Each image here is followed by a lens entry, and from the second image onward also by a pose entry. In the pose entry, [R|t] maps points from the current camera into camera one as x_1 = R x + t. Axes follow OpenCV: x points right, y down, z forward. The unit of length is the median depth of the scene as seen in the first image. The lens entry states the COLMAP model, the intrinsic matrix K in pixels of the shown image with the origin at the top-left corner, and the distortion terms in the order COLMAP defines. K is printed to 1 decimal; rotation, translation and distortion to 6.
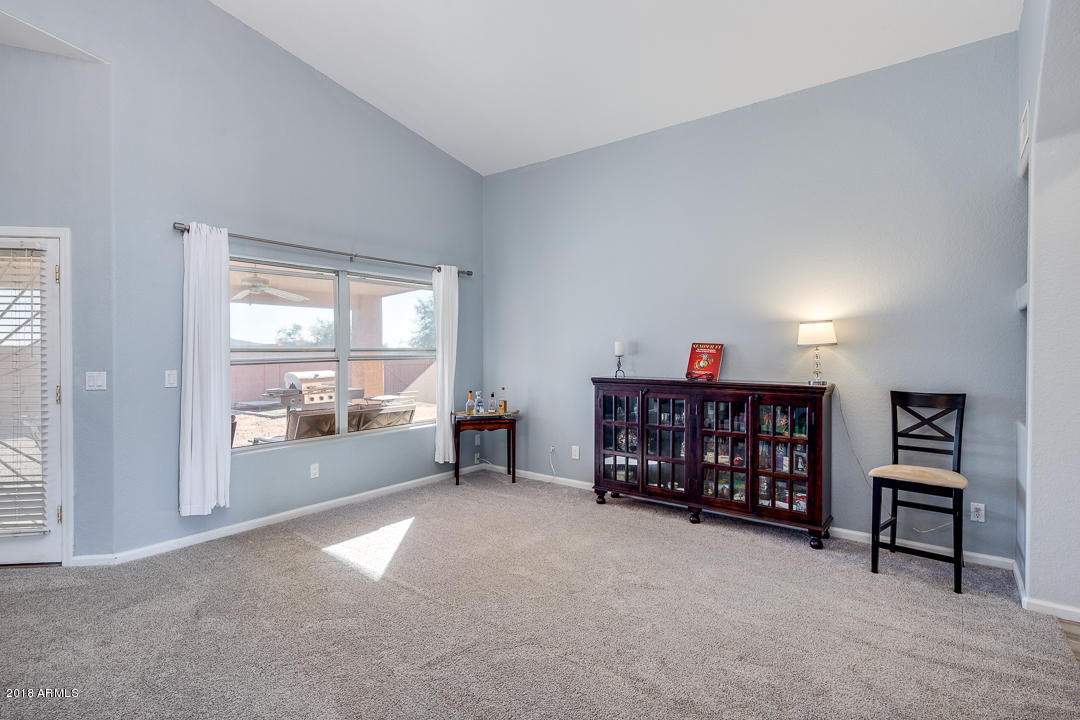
lens RADIAL K [[529.8, 0, 544.4], [0, 529.8, 352.5], [0, 0, 1]] dist [0.002384, -0.000815]
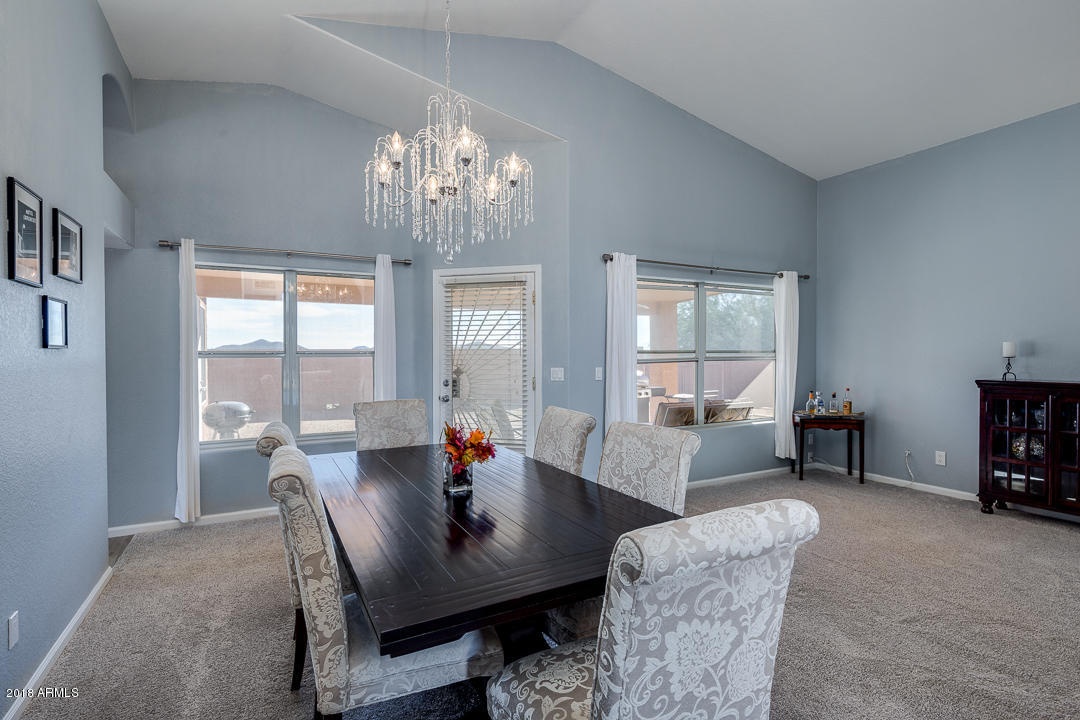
lens RADIAL K [[529.8, 0, 538.4], [0, 529.8, 357.3], [0, 0, 1]] dist [0.002384, -0.000815]
pose [[0.910410, 0.001352, -0.413704, -0.230276], [0.000749, 0.999988, 0.004917, 0.001658], [0.413705, -0.004786, 0.910398, -0.190216]]
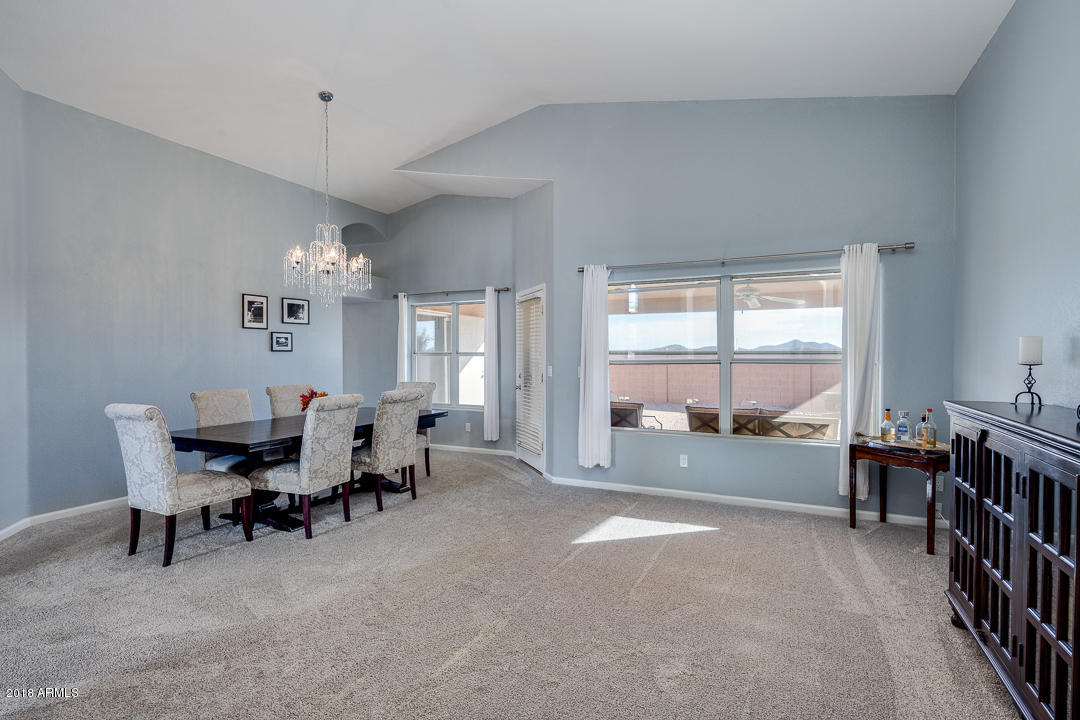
lens RADIAL K [[529.8, 0, 536.5], [0, 529.8, 353.9], [0, 0, 1]] dist [0.002384, -0.000815]
pose [[0.194737, 0.001763, -0.980854, 0.565231], [-0.005453, 0.999985, 0.000715, -0.001194], [0.980840, 0.005209, 0.194743, 0.448282]]
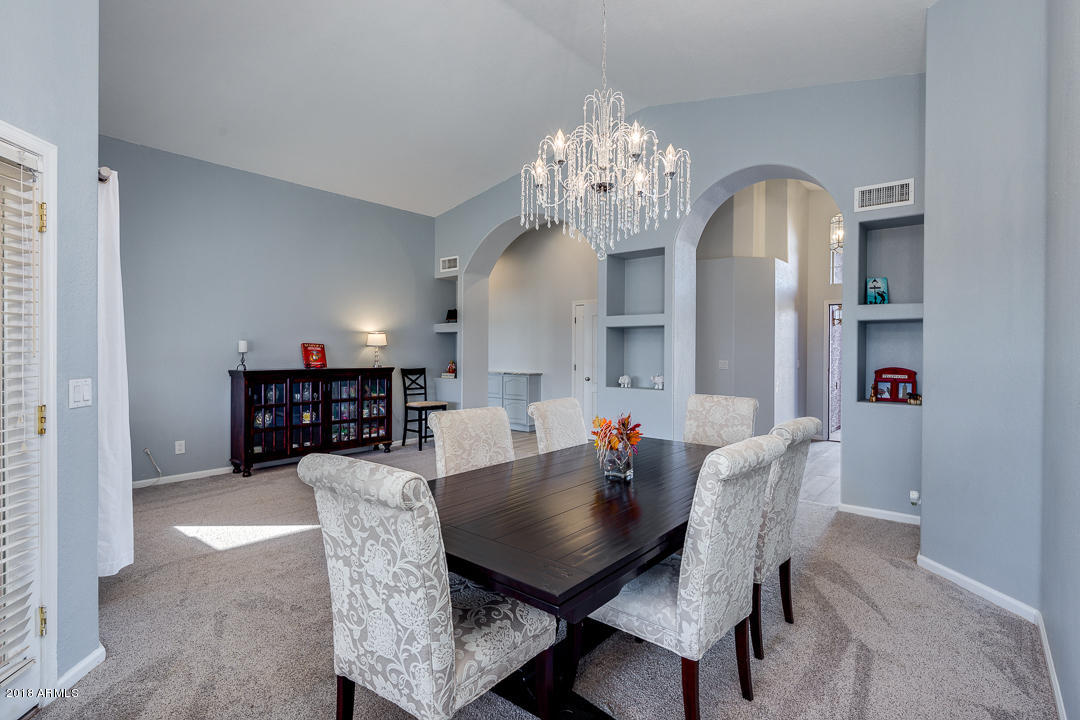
lens RADIAL K [[529.8, 0, 539.6], [0, 529.8, 355.8], [0, 0, 1]] dist [0.002384, -0.000815]
pose [[0.041597, -0.011088, 0.999073, -1.051782], [0.002916, 0.999936, 0.010976, 0.001905], [-0.999130, 0.002457, 0.041627, 0.291738]]
